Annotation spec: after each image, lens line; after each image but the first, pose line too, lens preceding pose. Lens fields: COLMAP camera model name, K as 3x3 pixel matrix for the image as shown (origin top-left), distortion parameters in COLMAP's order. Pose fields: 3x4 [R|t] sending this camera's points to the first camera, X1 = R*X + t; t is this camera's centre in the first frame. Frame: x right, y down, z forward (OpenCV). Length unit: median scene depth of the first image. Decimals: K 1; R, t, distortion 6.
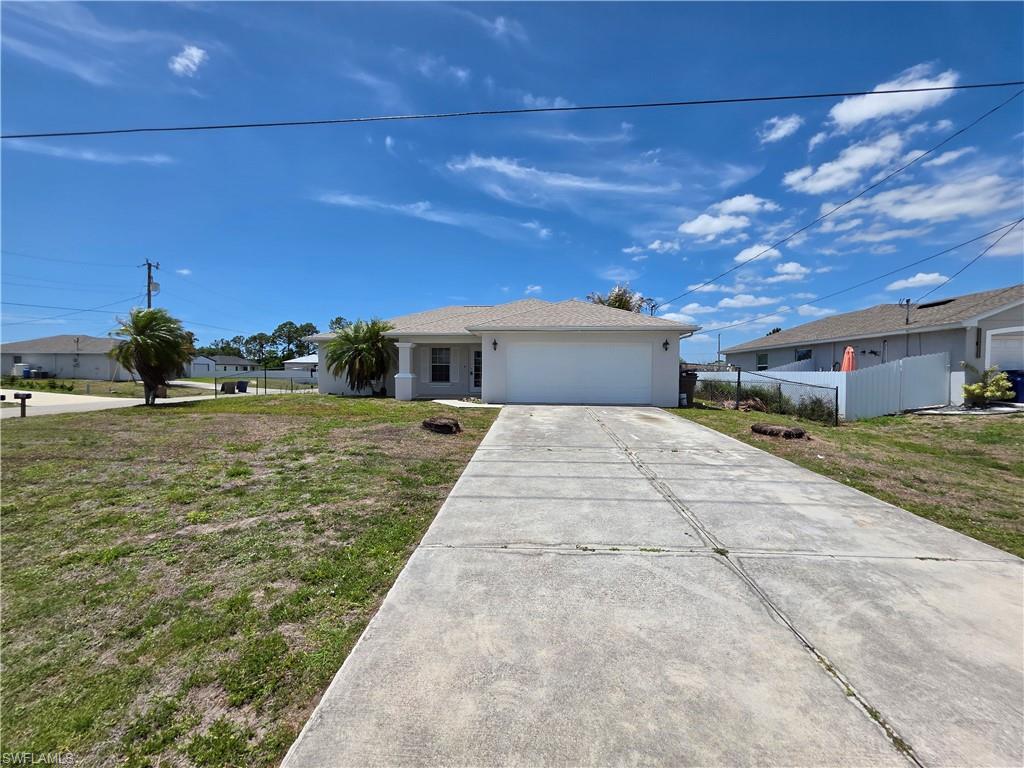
lens RADIAL K [[416.9, 0, 512.0], [0, 416.9, 384.0], [0, 0, 1]] dist [0.000833, -0.000031]
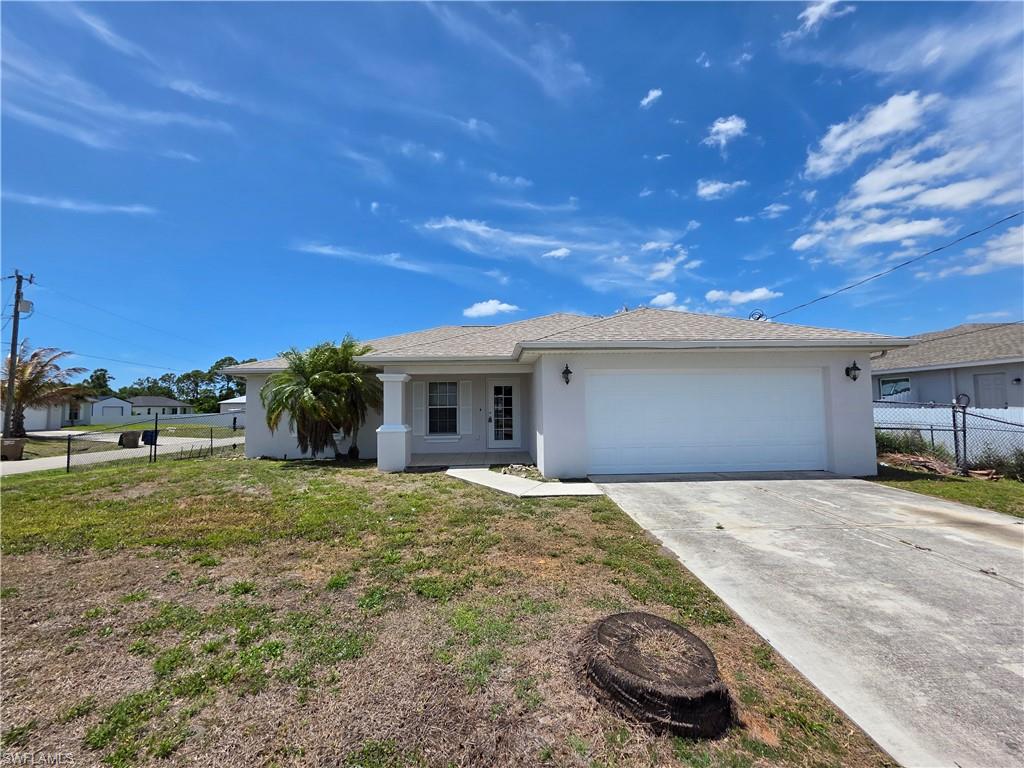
lens RADIAL K [[401.8, 0, 502.4], [0, 401.8, 386.4], [0, 0, 1]] dist [0.000975, 0.000044]
pose [[0.995079, -0.014326, 0.098046, -0.161128], [0.021939, 0.996788, -0.077016, -0.033176], [-0.096628, 0.078789, 0.992197, 0.417766]]
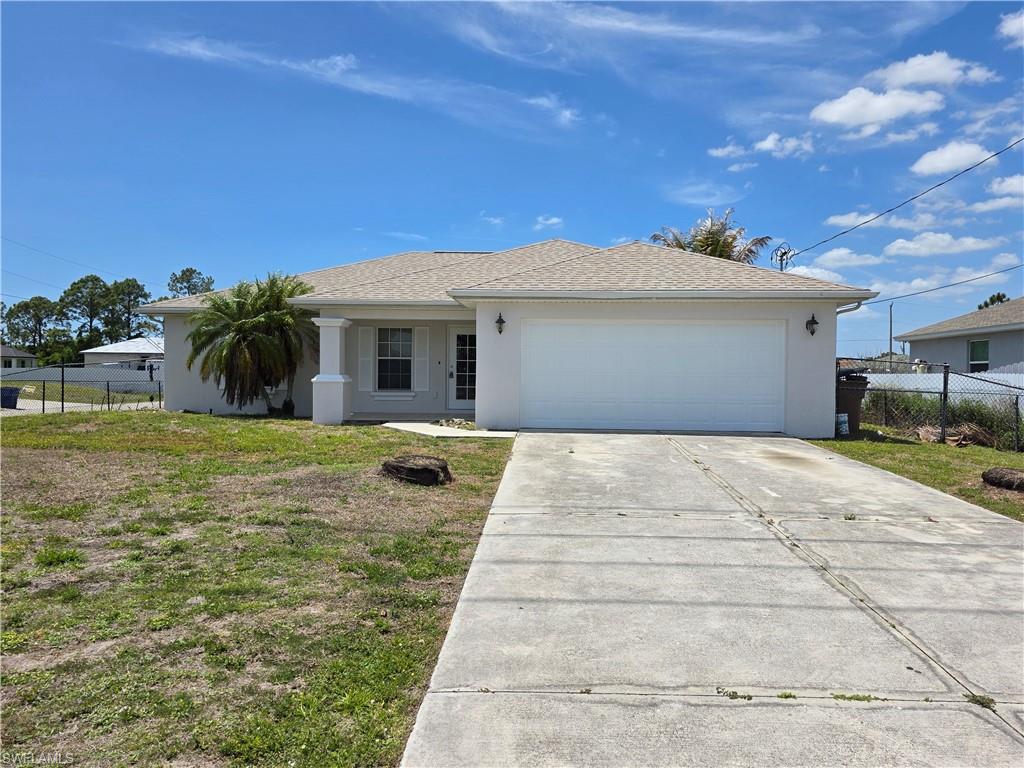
lens RADIAL K [[762.4, 0, 519.2], [0, 762.4, 393.9], [0, 0, 1]] dist [0.068409, -0.068976]
pose [[0.999801, 0.003855, 0.019558, -0.031403], [-0.003839, 0.999992, -0.000846, -0.000154], [-0.019561, 0.000770, 0.999808, -0.003393]]
